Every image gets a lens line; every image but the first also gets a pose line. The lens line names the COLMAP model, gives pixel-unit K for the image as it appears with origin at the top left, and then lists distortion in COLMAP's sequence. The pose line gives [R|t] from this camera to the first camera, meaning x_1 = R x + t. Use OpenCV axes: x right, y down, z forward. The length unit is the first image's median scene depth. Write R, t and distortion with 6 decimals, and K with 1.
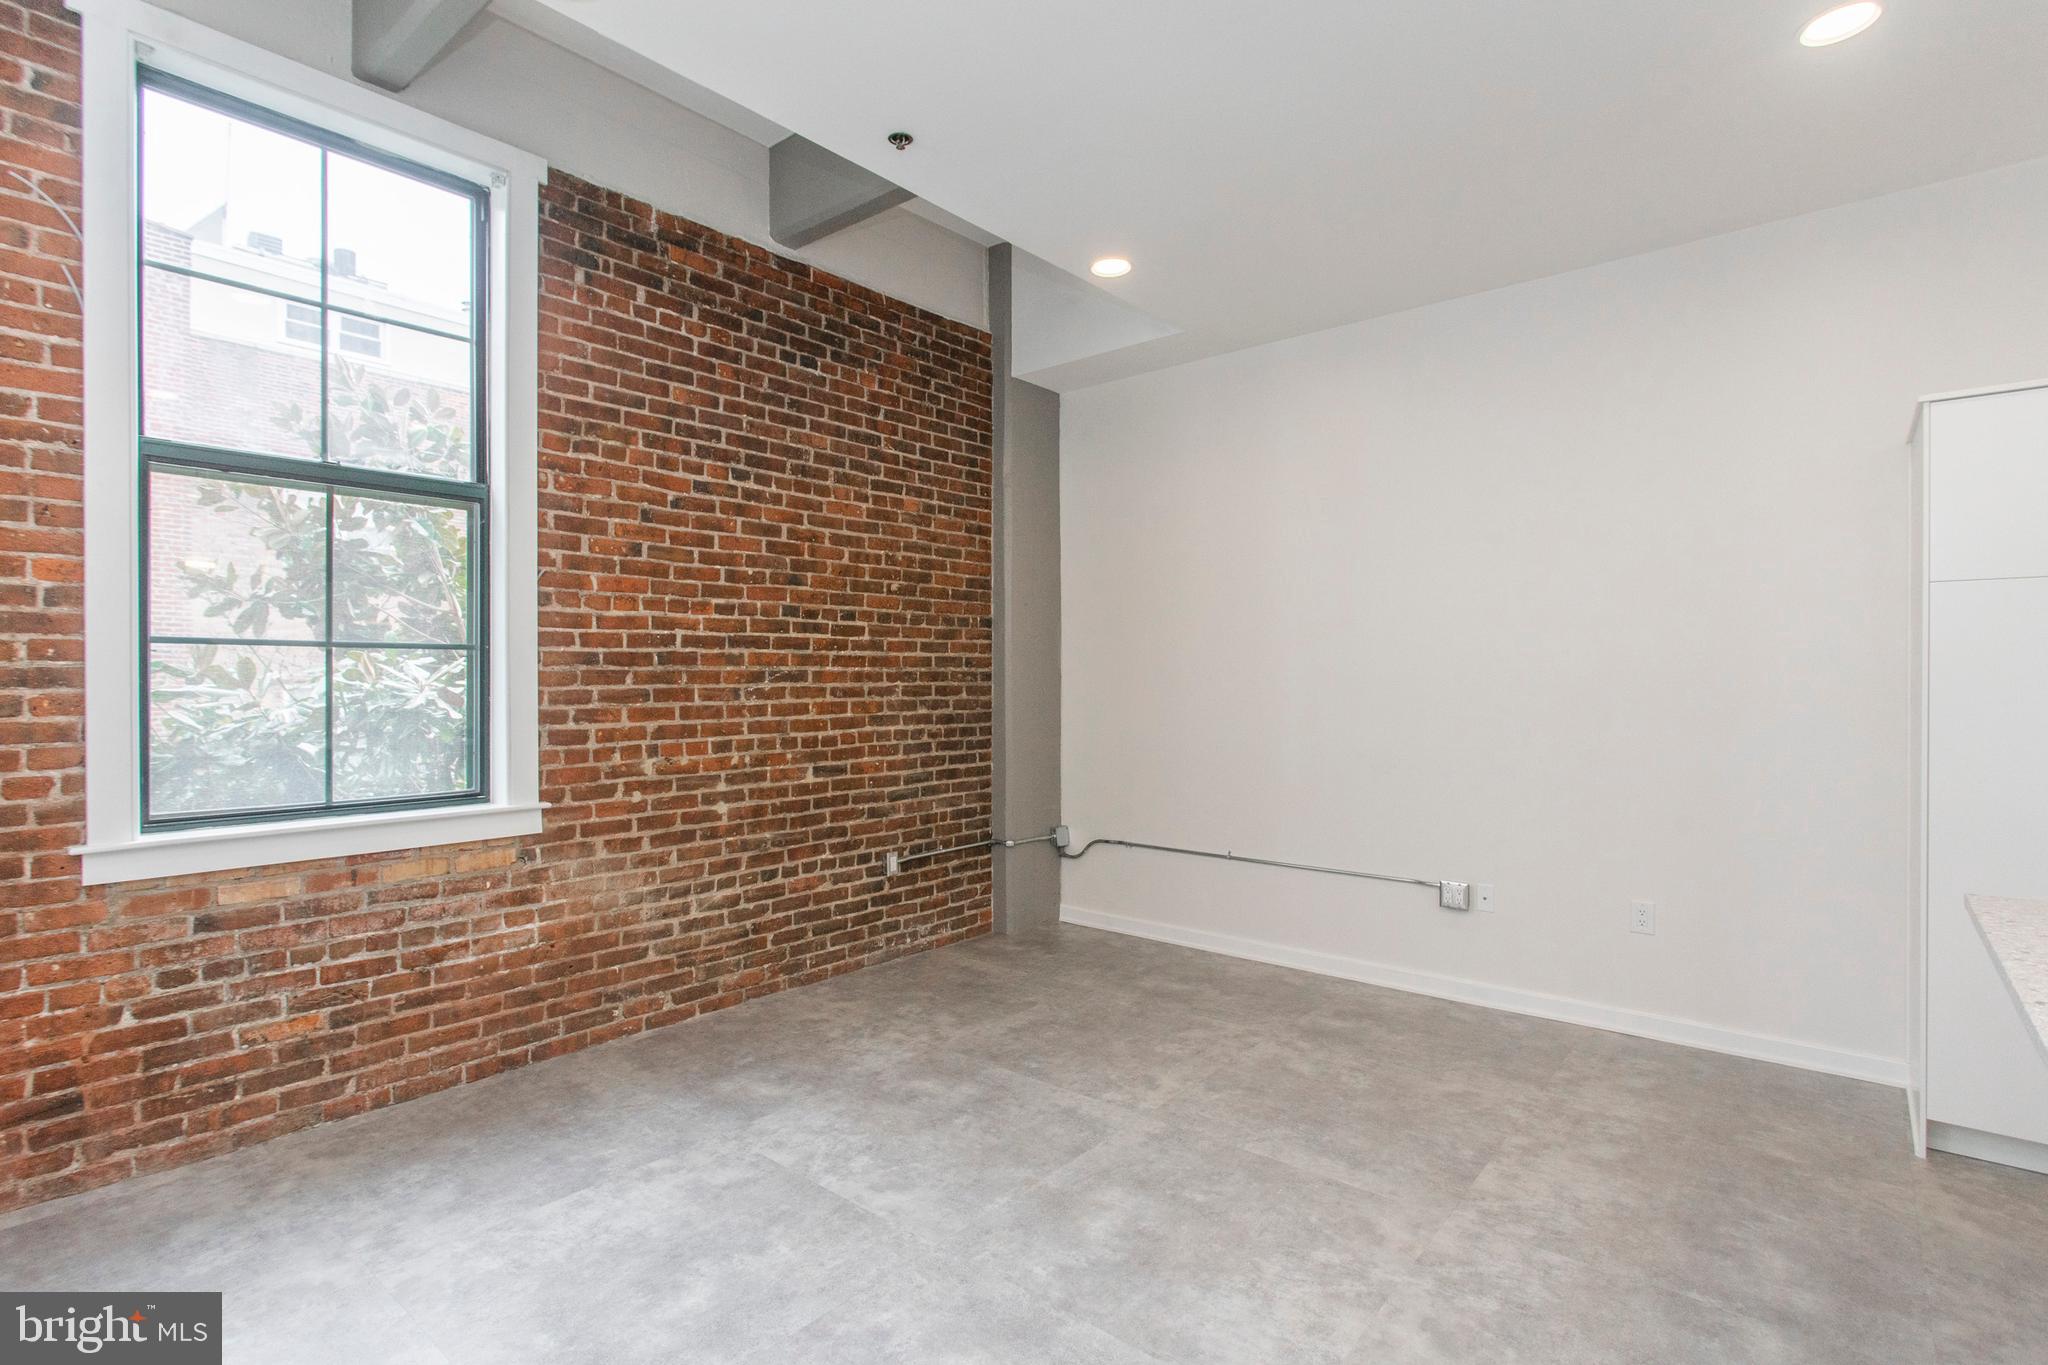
lens RADIAL K [[990.0, 0, 1014.8], [0, 990.0, 677.2], [0, 0, 1]] dist [0.002443, -0.000628]
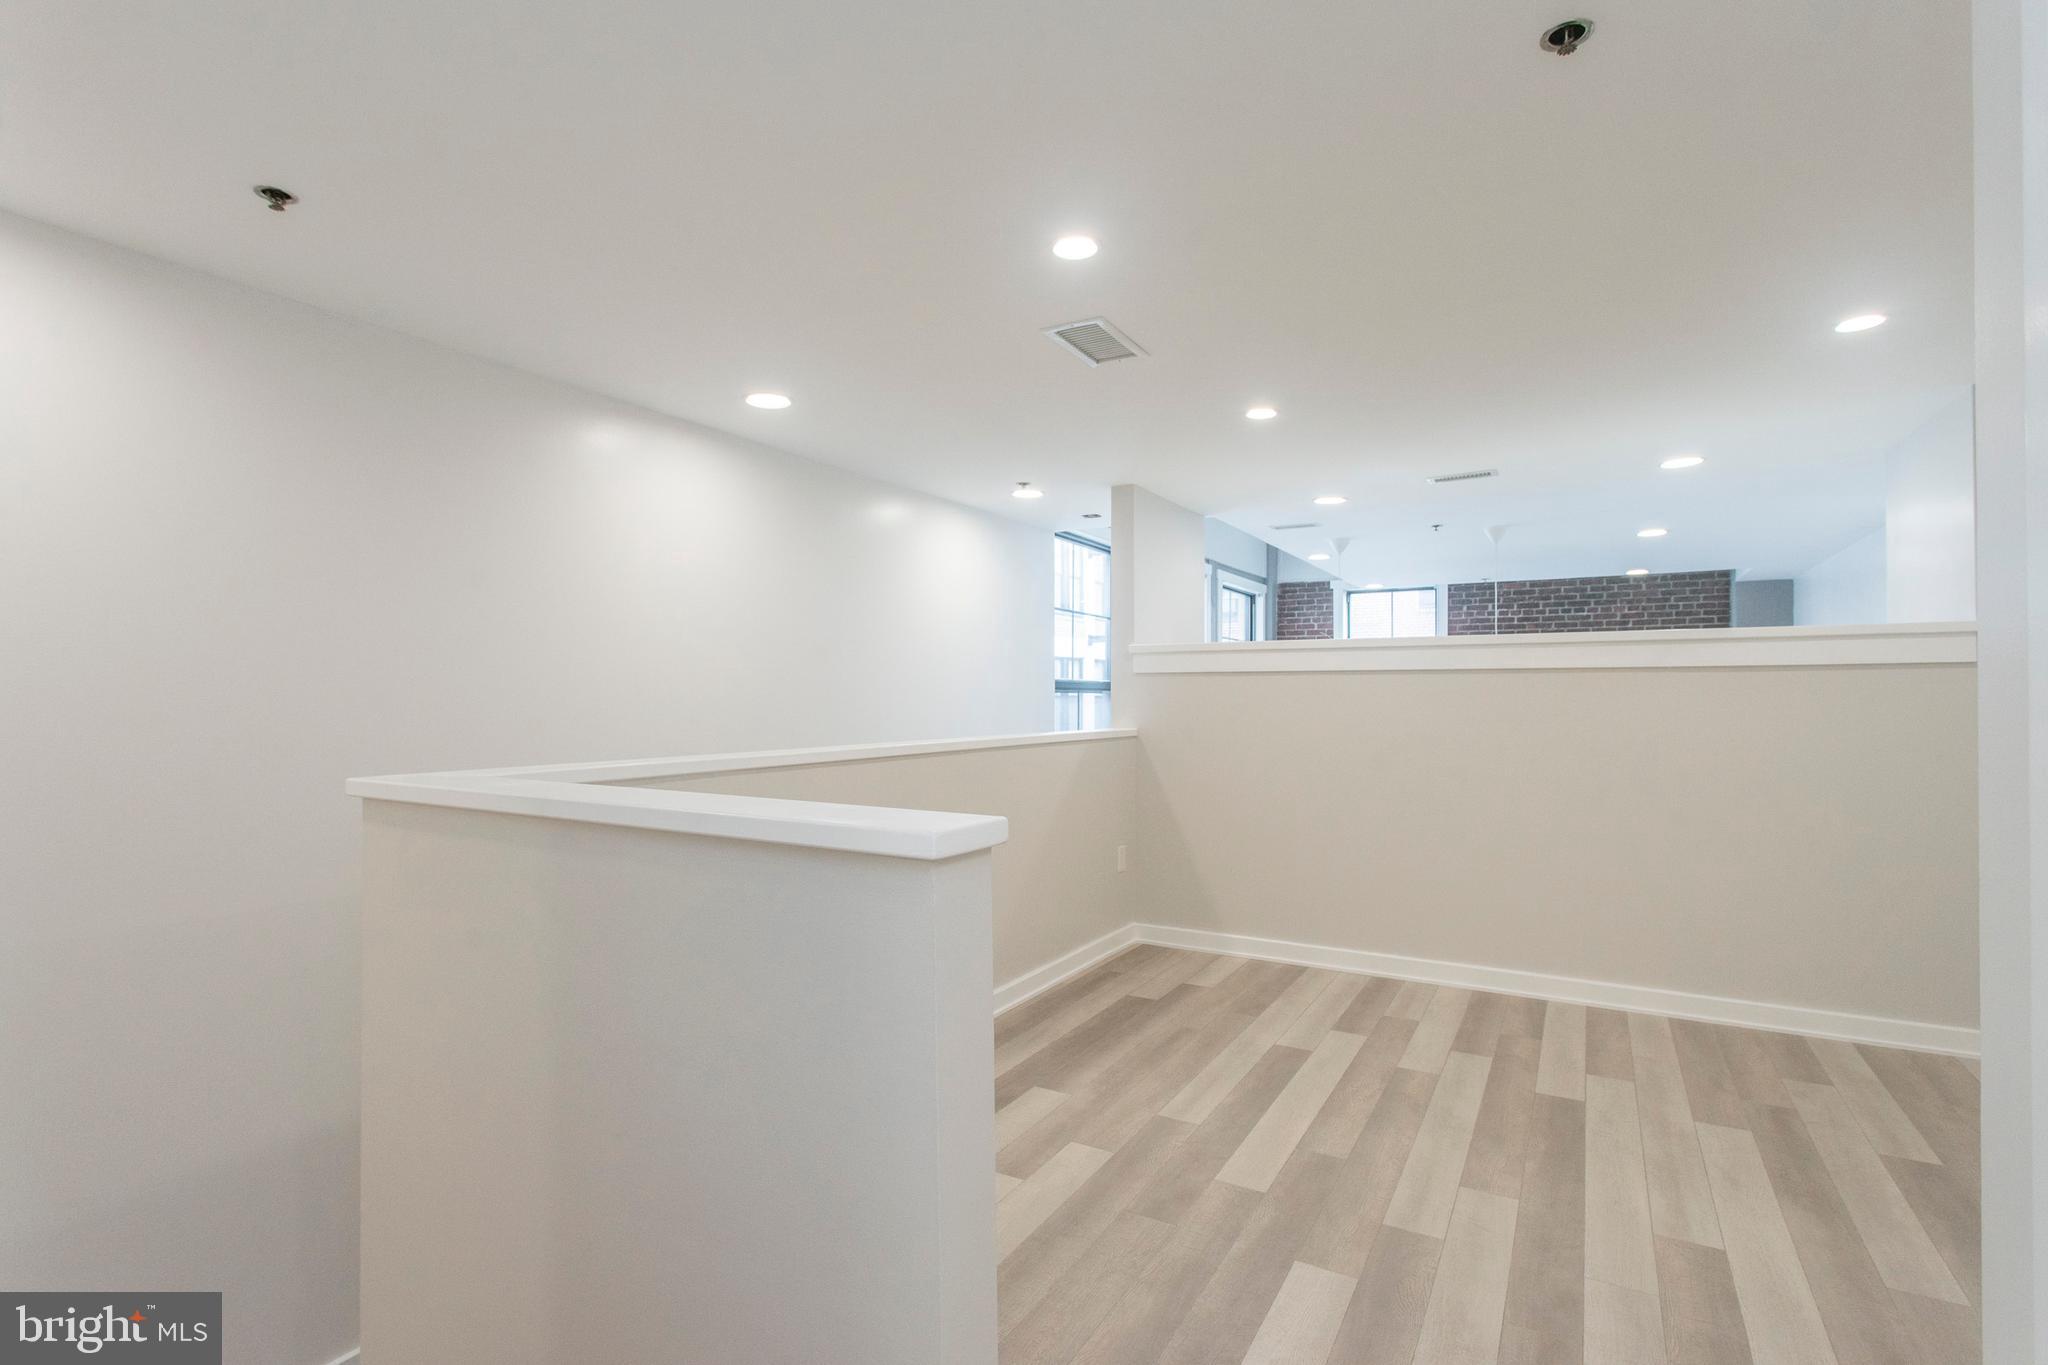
lens RADIAL K [[990.0, 0, 1052.7], [0, 990.0, 678.0], [0, 0, 1]] dist [0.002443, -0.000628]
pose [[0.207682, -0.017485, -0.978040, 2.048585], [-0.002162, 0.999830, -0.018333, -0.150080], [0.978194, 0.005922, 0.207609, -0.725162]]
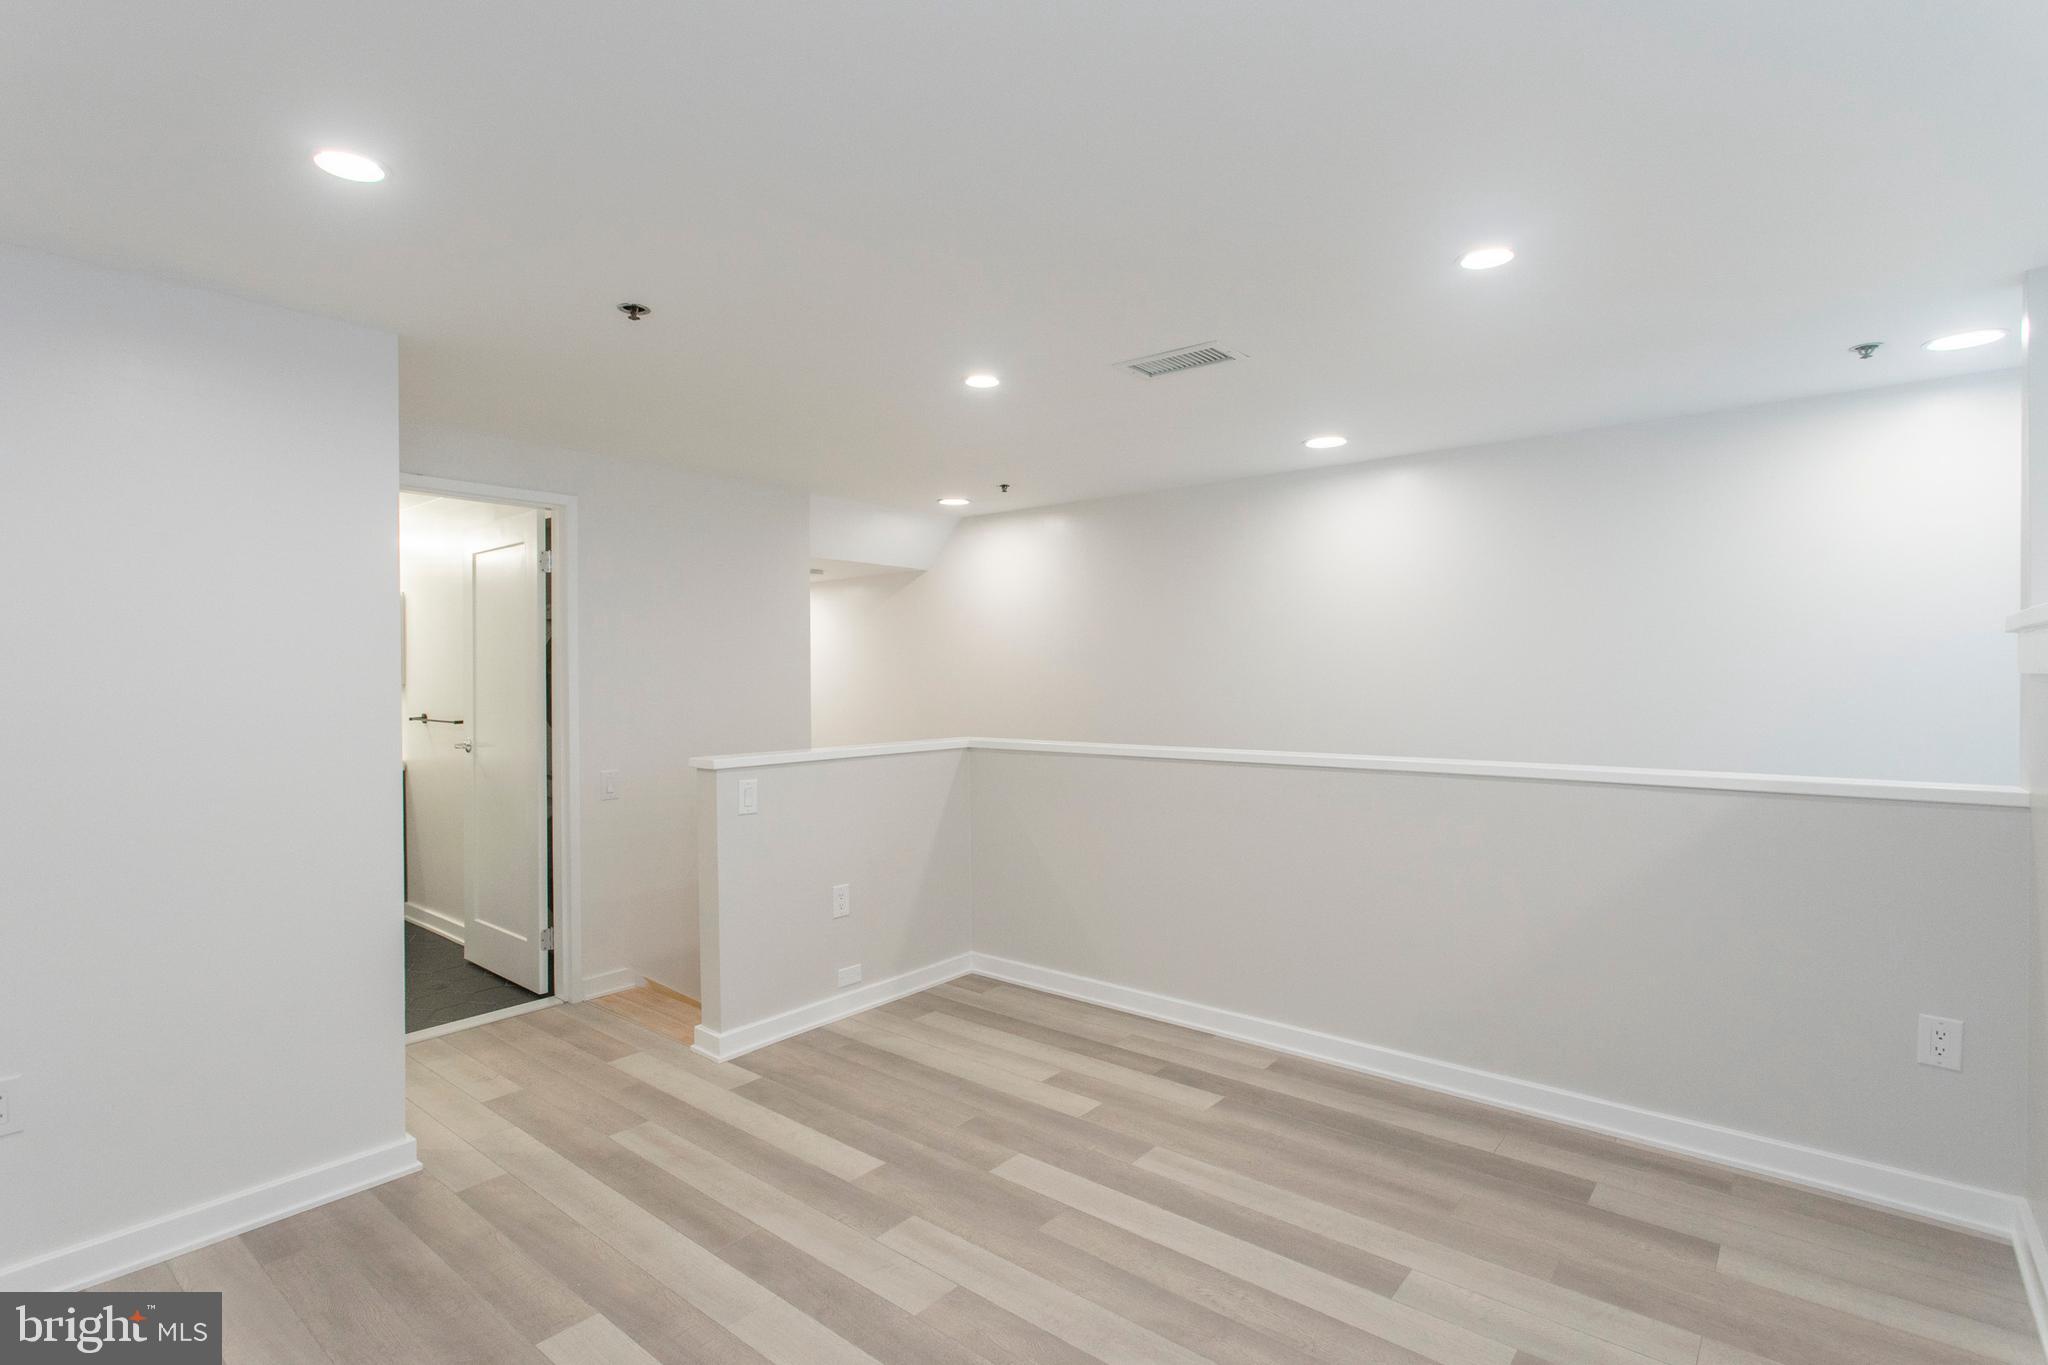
lens RADIAL K [[990.0, 0, 1010.3], [0, 990.0, 675.6], [0, 0, 1]] dist [0.002443, -0.000628]
pose [[-0.999919, 0.011493, -0.005380, 1.409512], [0.011490, 0.999934, 0.000587, -0.186616], [0.005386, 0.000525, -0.999985, 0.285321]]
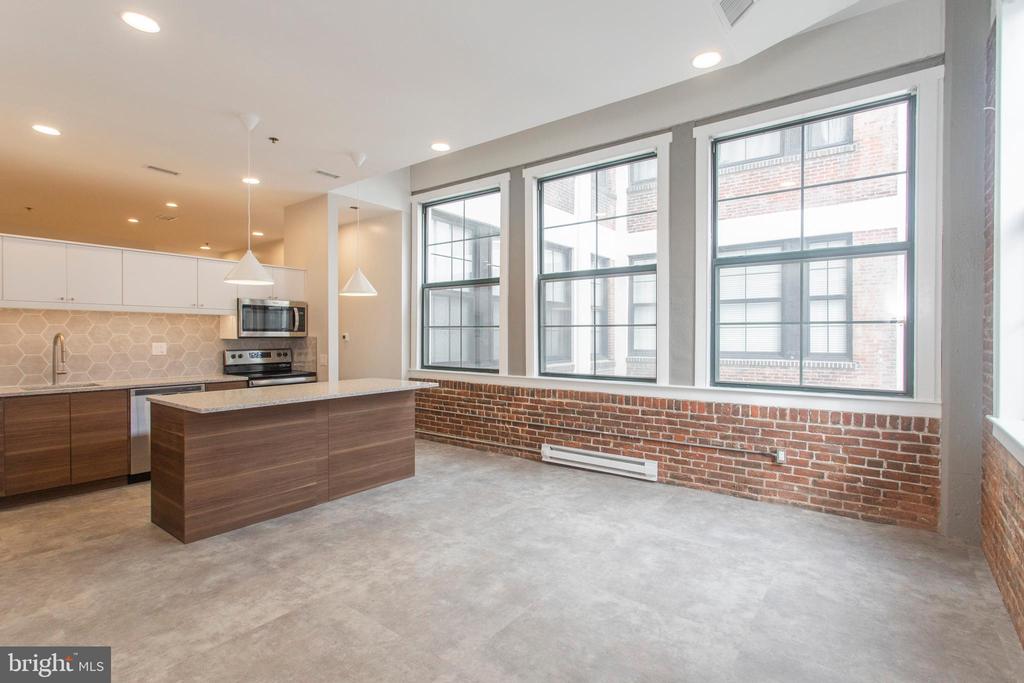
lens RADIAL K [[495.0, 0, 501.4], [0, 495.0, 336.0], [0, 0, 1]] dist [0.002443, -0.000628]
pose [[-0.999293, 0.000652, -0.037598, 0.077949], [0.000681, 0.999999, -0.000761, 0.005306], [0.037597, -0.000786, -0.999293, 1.400646]]
